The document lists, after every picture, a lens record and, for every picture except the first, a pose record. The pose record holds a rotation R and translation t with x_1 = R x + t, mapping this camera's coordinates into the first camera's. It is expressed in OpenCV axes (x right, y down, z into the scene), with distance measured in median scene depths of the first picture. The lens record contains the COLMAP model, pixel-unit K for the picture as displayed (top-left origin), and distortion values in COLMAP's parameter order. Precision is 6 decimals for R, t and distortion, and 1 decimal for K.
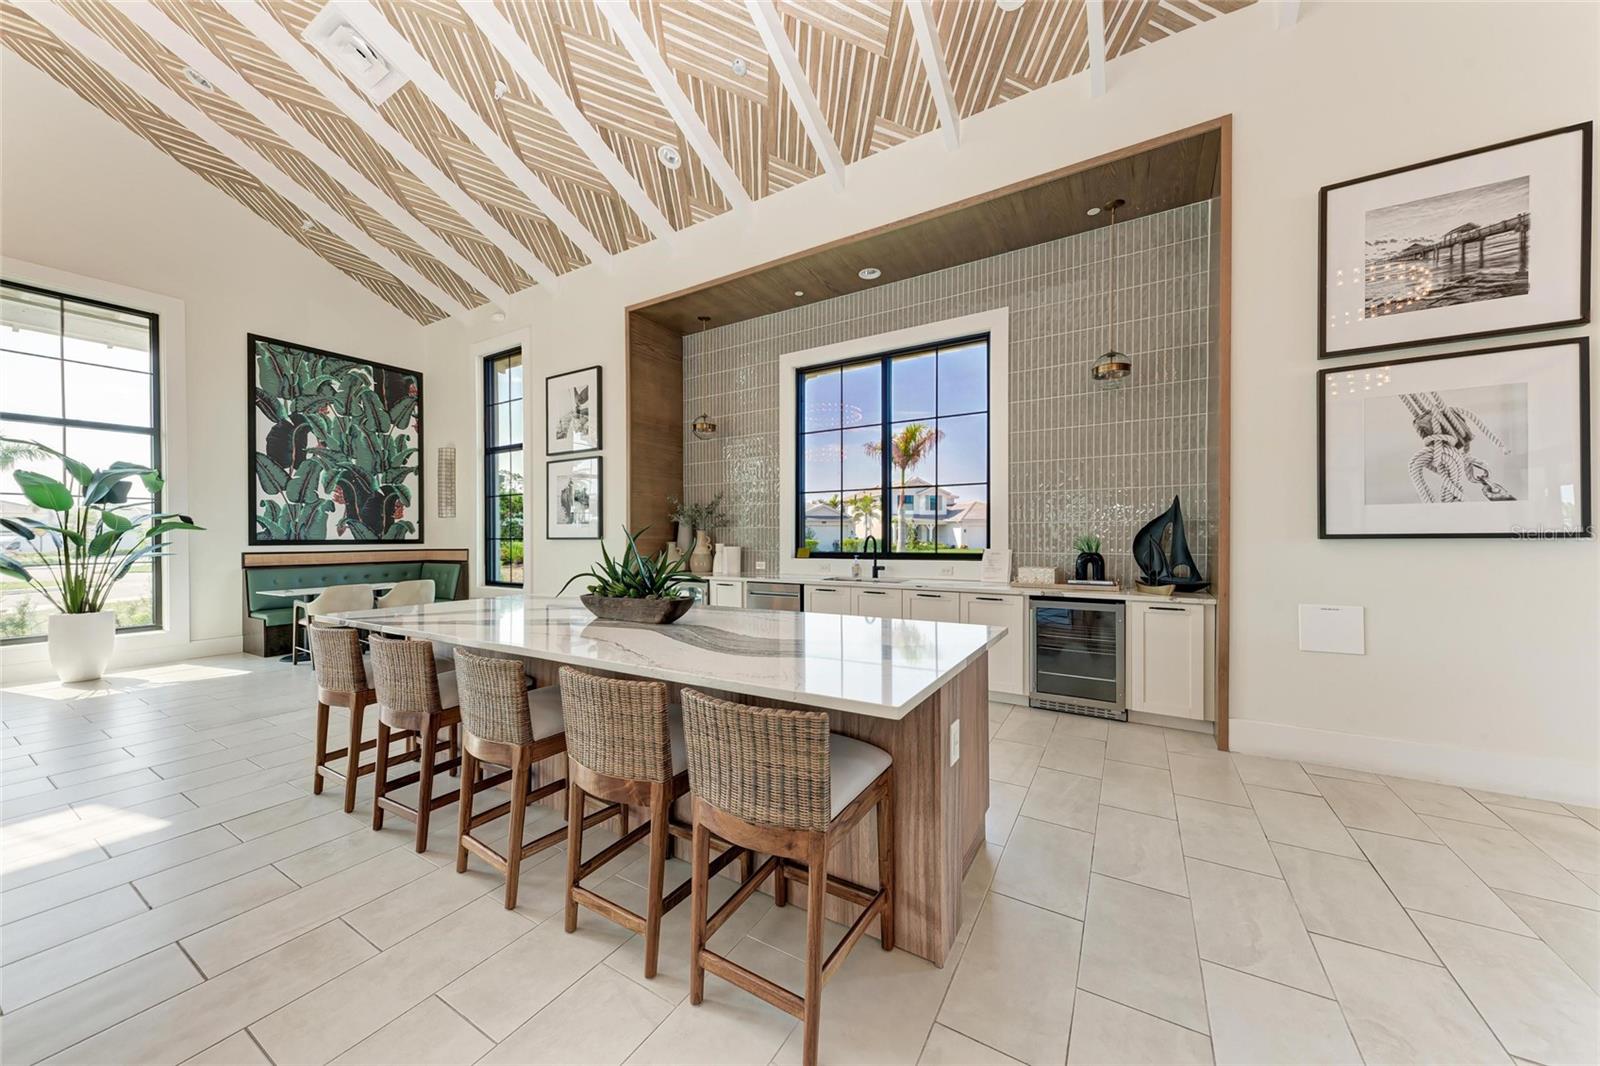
lens RADIAL K [[553.8, 0, 806.5], [0, 553.8, 540.7], [0, 0, 1]] dist [0.007171, 0.000028]
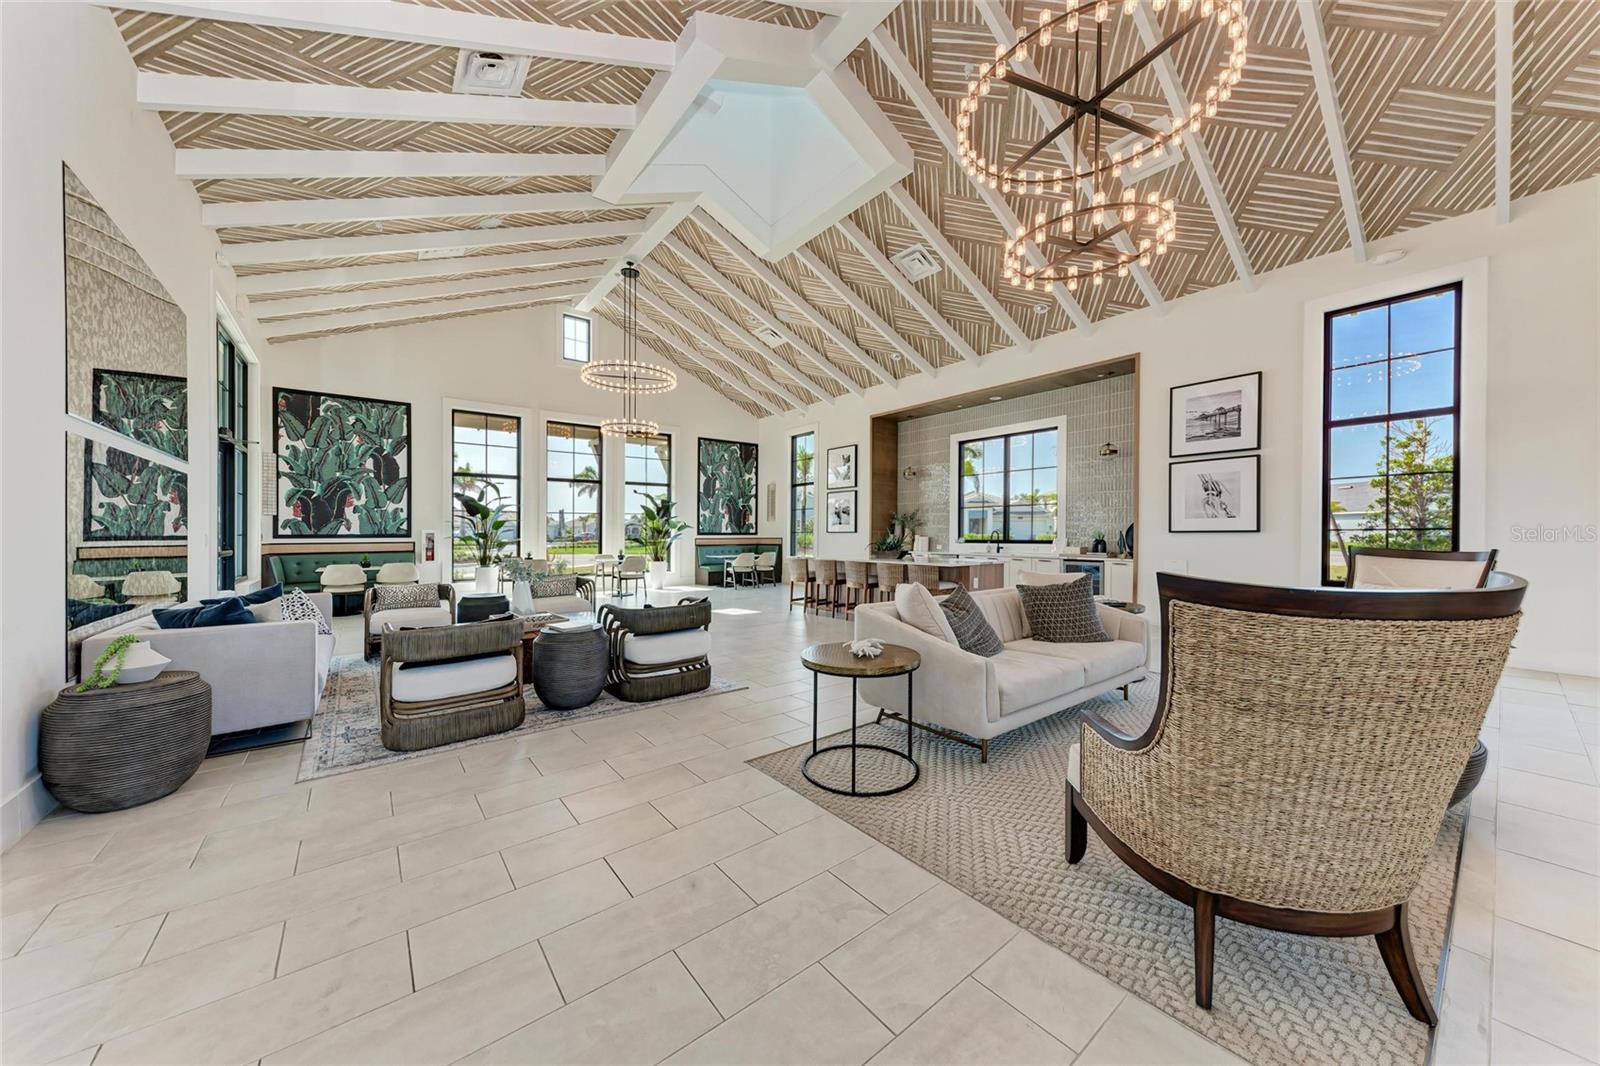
lens RADIAL K [[553.8, 0, 801.5], [0, 553.8, 535.8], [0, 0, 1]] dist [0.007171, 0.000028]
pose [[0.936614, 0.004377, -0.350335, 0.134463], [-0.004086, 0.999990, 0.001571, 0.006299], [0.350338, -0.000040, 0.936623, -0.901155]]
